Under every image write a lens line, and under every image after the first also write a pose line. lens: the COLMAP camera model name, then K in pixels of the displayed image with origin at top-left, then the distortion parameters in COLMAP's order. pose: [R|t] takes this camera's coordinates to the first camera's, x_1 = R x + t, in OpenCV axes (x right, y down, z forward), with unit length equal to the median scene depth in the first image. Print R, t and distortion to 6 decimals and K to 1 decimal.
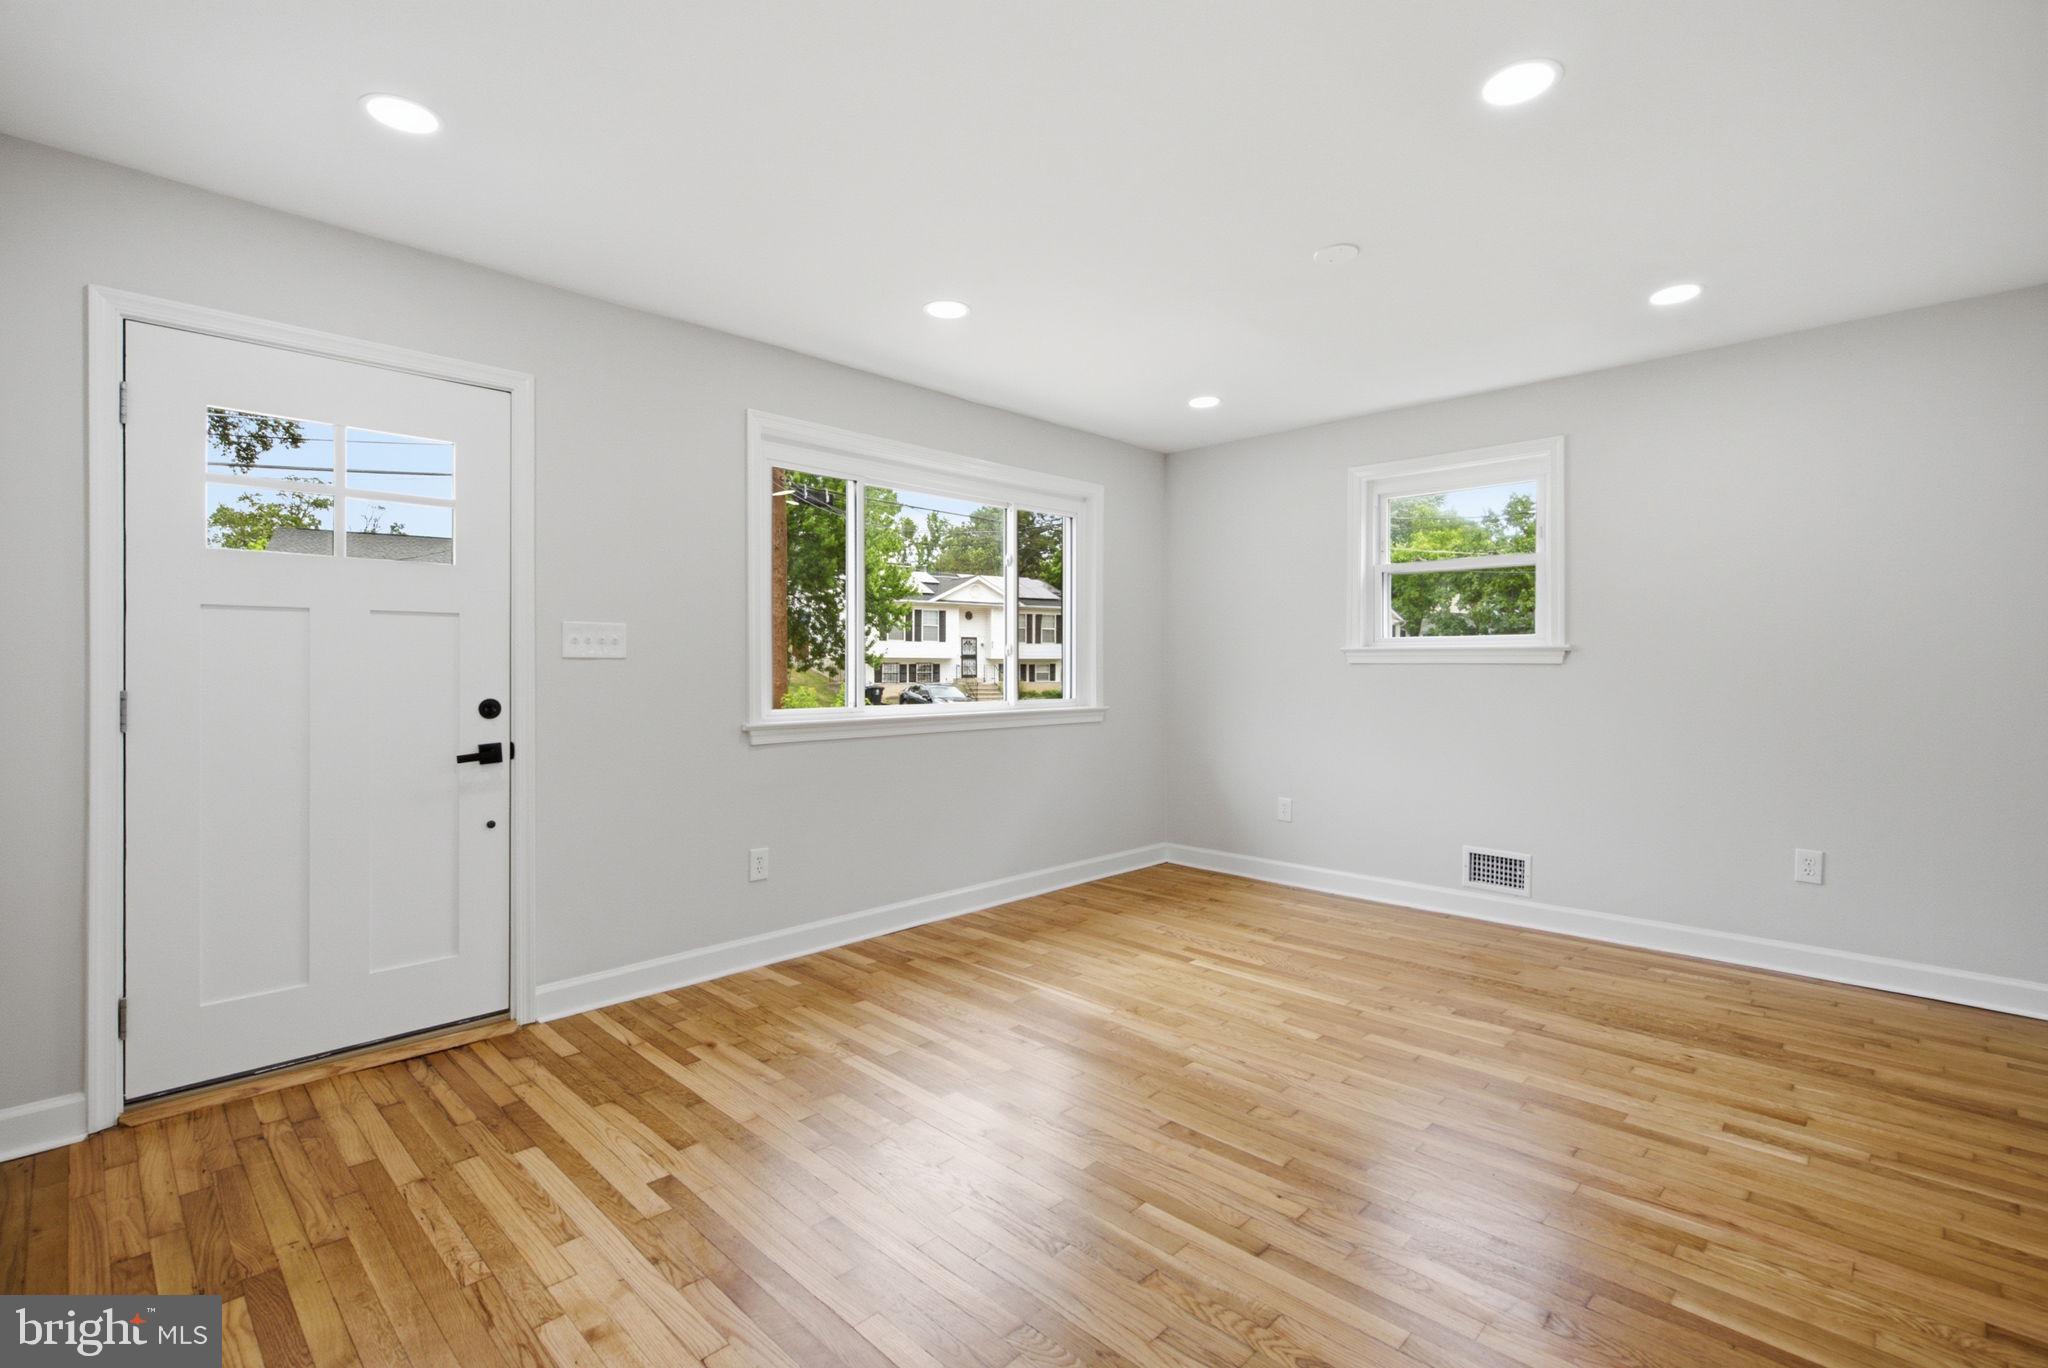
lens RADIAL K [[957.2, 0, 1026.2], [0, 957.2, 676.8], [0, 0, 1]] dist [-0.005359, -0.000214]
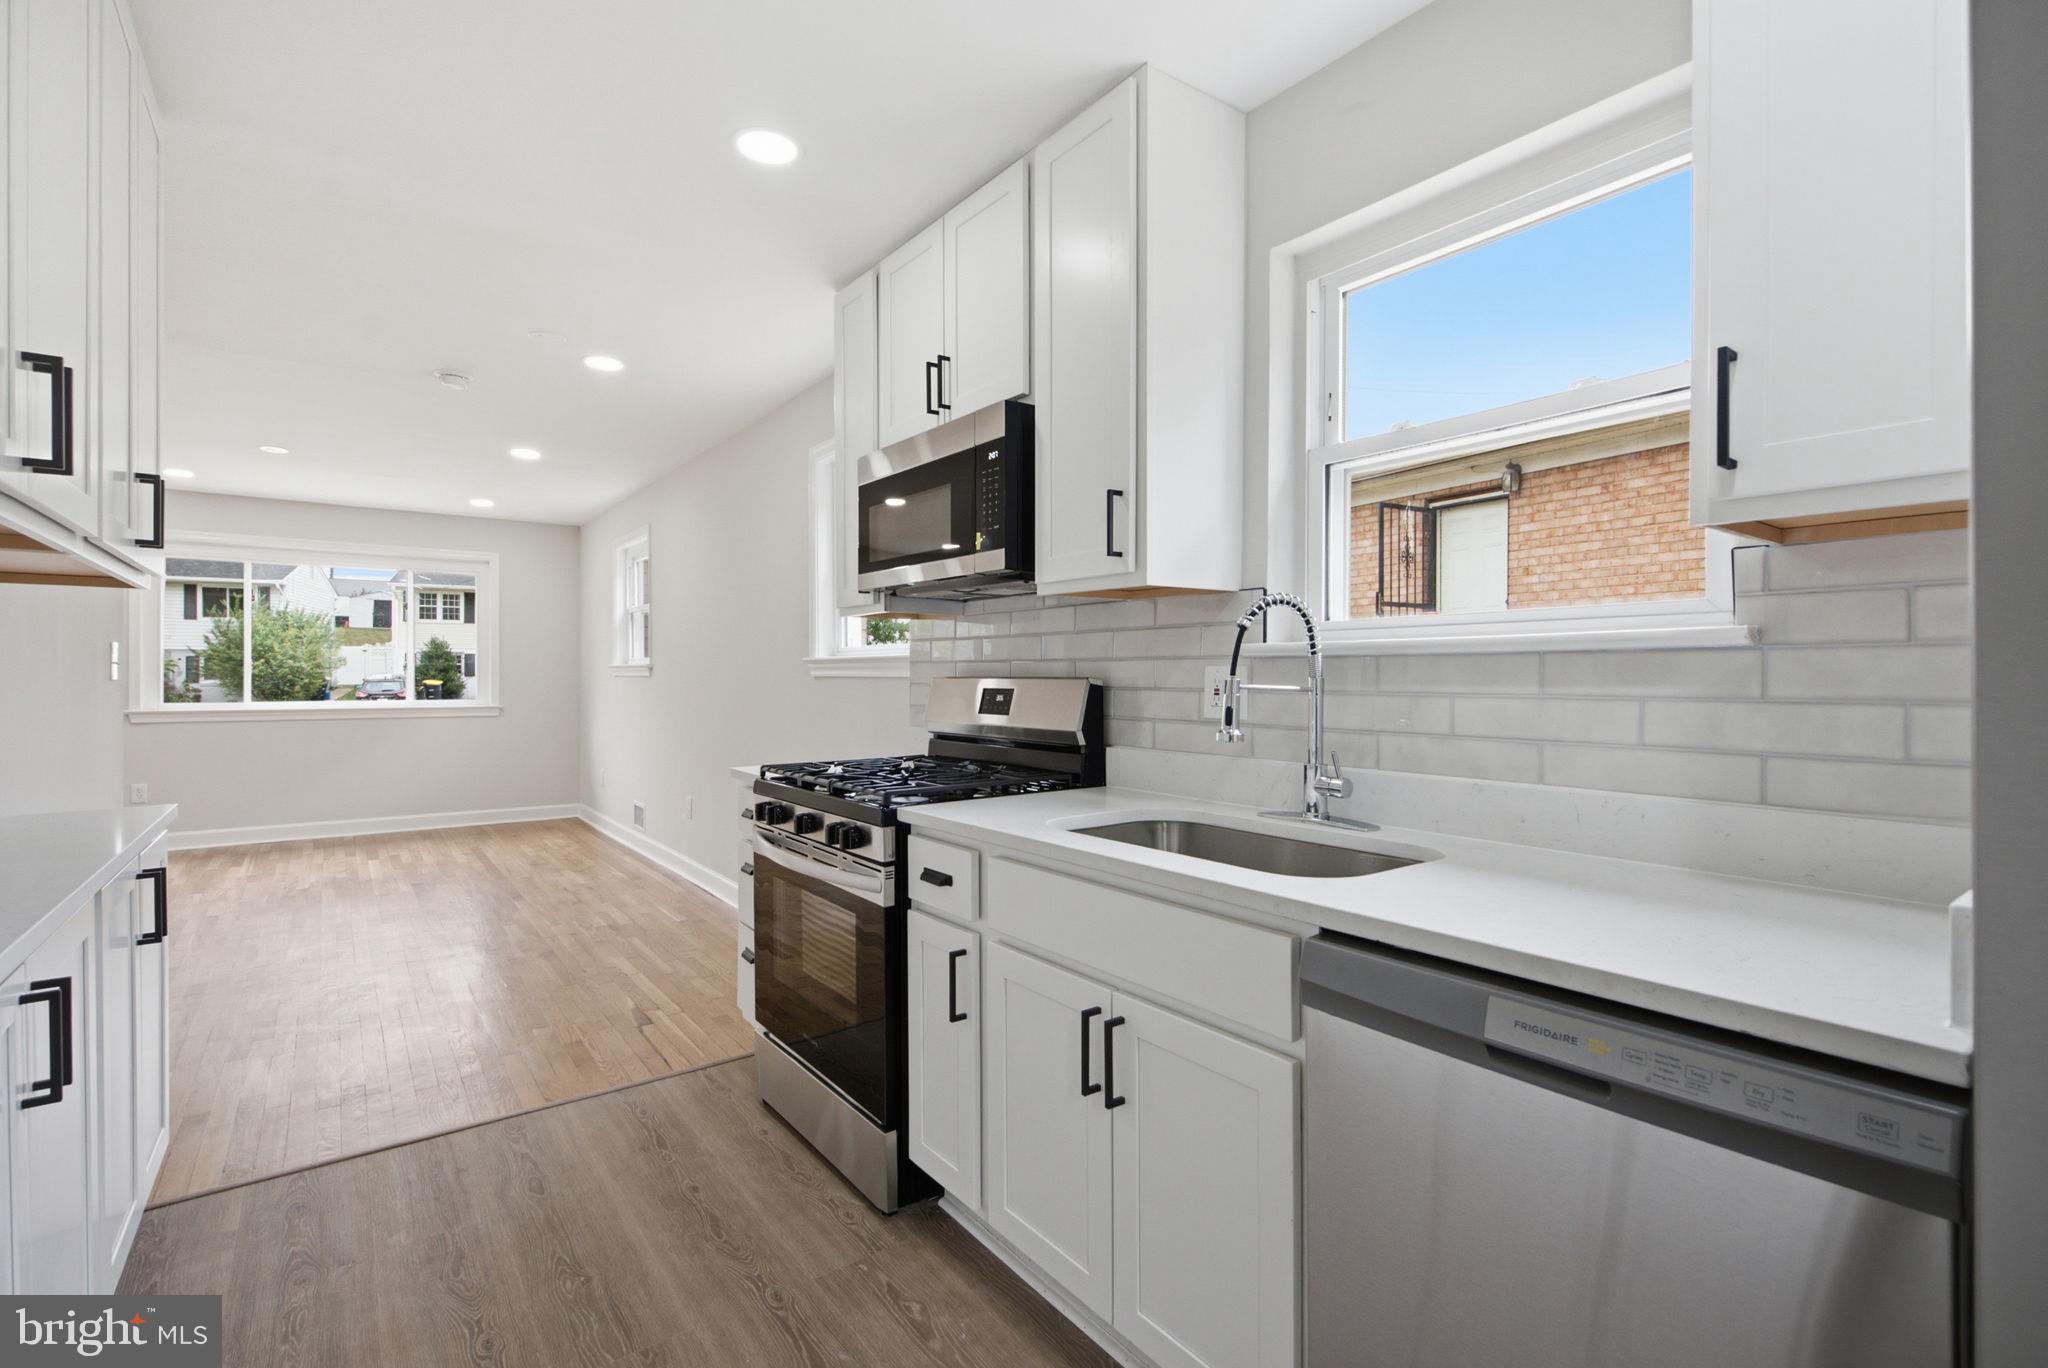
lens RADIAL K [[957.2, 0, 1021.1], [0, 957.2, 681.9], [0, 0, 1]] dist [-0.005359, -0.000214]
pose [[0.987020, 0.000432, -0.160597, 1.174694], [-0.001976, 0.999953, -0.009457, 0.007937], [0.160586, 0.009652, 0.986975, -0.322831]]
